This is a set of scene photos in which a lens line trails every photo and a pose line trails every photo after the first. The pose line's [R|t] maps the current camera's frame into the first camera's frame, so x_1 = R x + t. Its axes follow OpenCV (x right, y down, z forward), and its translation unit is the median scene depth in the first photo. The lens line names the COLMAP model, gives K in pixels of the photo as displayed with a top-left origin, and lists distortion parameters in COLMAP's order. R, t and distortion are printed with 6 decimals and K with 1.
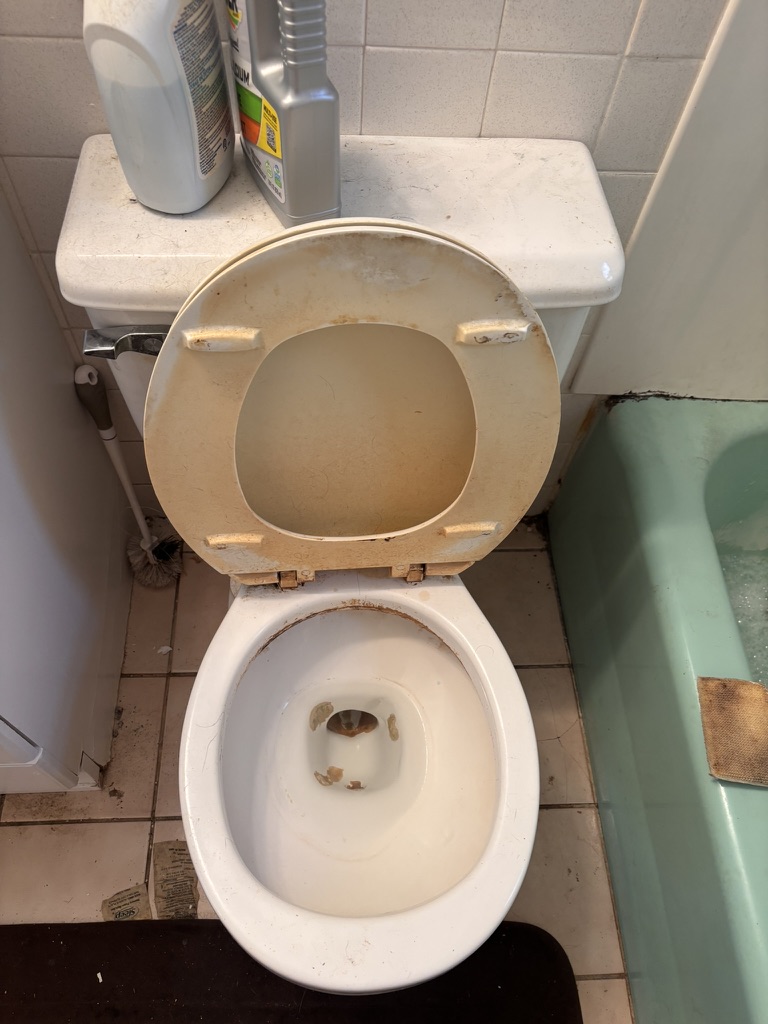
lens RADIAL K [[773.5, 0, 384.0], [0, 773.5, 512.0], [0, 0, 1]] dist [0.013849, -0.051240]
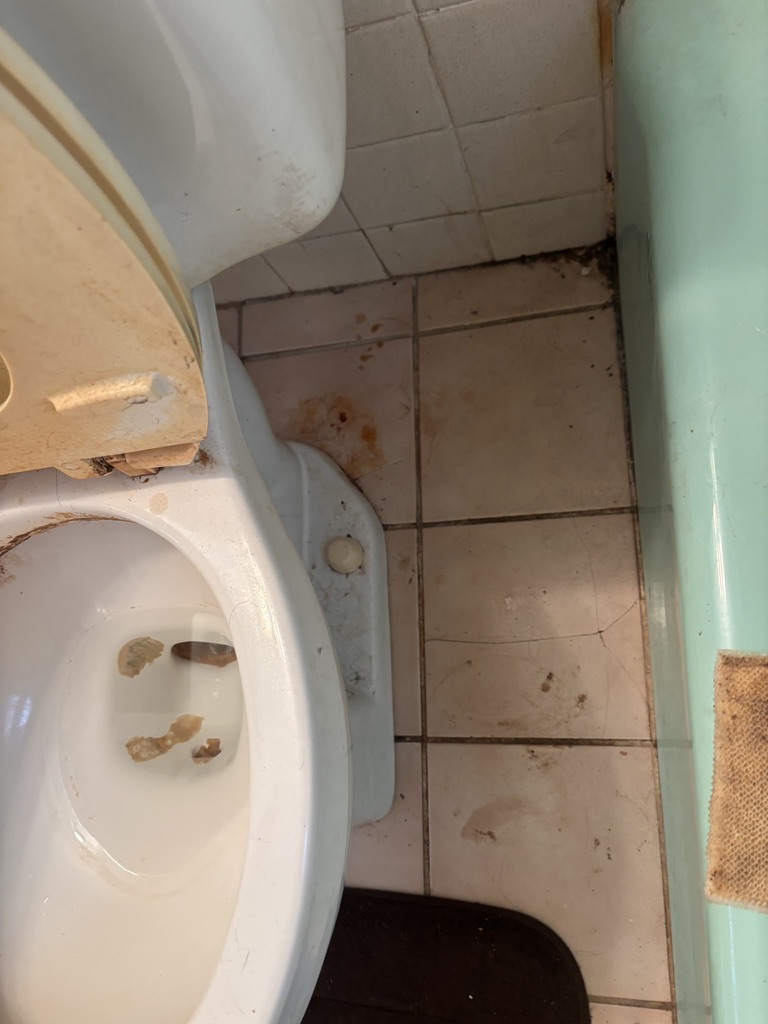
lens RADIAL K [[773.5, 0, 384.0], [0, 773.5, 512.0], [0, 0, 1]] dist [0.013849, -0.051240]
pose [[0.931253, -0.041259, -0.362031, 0.326179], [0.164787, 0.933845, 0.317456, -0.023595], [0.324983, -0.355290, 0.876445, 0.490759]]
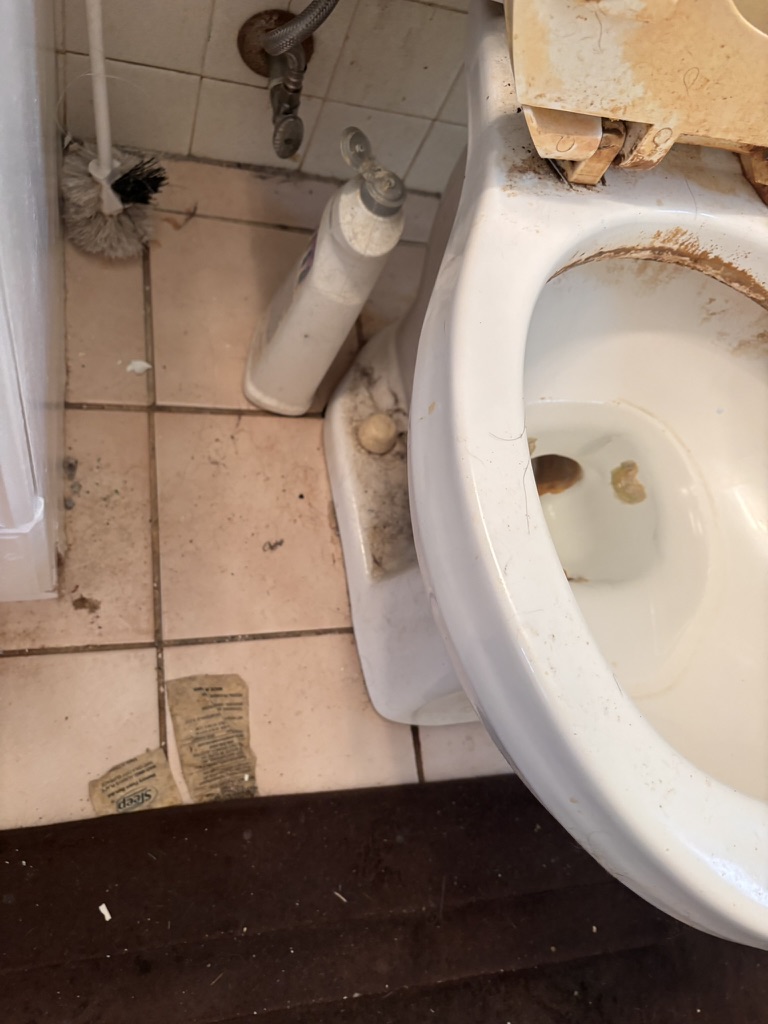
lens RADIAL K [[773.5, 0, 384.0], [0, 773.5, 512.0], [0, 0, 1]] dist [0.013849, -0.051240]
pose [[0.956703, 0.006046, 0.291004, -0.318517], [-0.071695, 0.973875, 0.215471, 0.168801], [-0.282098, -0.227005, 0.932142, 0.445935]]
